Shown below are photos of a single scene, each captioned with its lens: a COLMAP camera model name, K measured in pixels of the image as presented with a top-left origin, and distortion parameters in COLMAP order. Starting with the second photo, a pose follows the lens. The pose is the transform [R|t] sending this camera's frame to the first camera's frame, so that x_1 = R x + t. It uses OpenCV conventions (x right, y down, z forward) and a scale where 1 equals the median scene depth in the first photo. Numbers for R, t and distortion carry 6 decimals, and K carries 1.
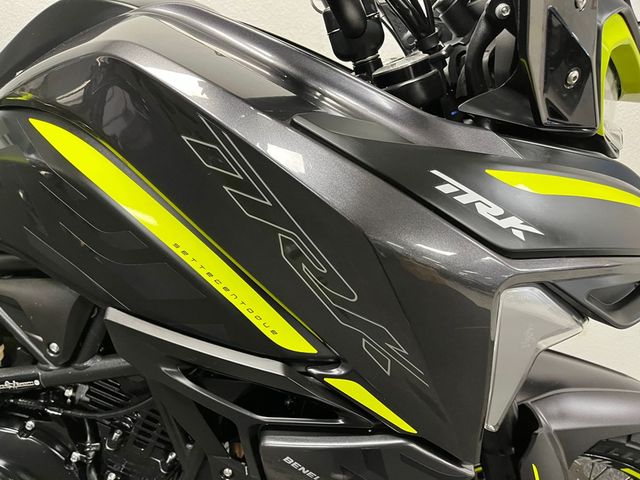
lens RADIAL K [[488.9, 0, 320.2], [0, 488.9, 239.0], [0, 0, 1]] dist [-0.000583, -0.023061]
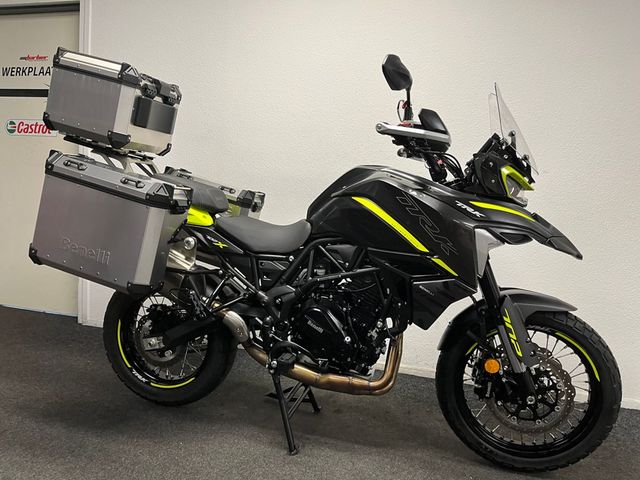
lens RADIAL K [[488.9, 0, 320.5], [0, 488.9, 240.5], [0, 0, 1]] dist [-0.000583, -0.023061]
pose [[0.979968, -0.006193, -0.199058, -0.075931], [-0.046912, 0.964213, -0.260947, 1.177086], [0.193550, 0.265058, 0.944607, -2.753952]]
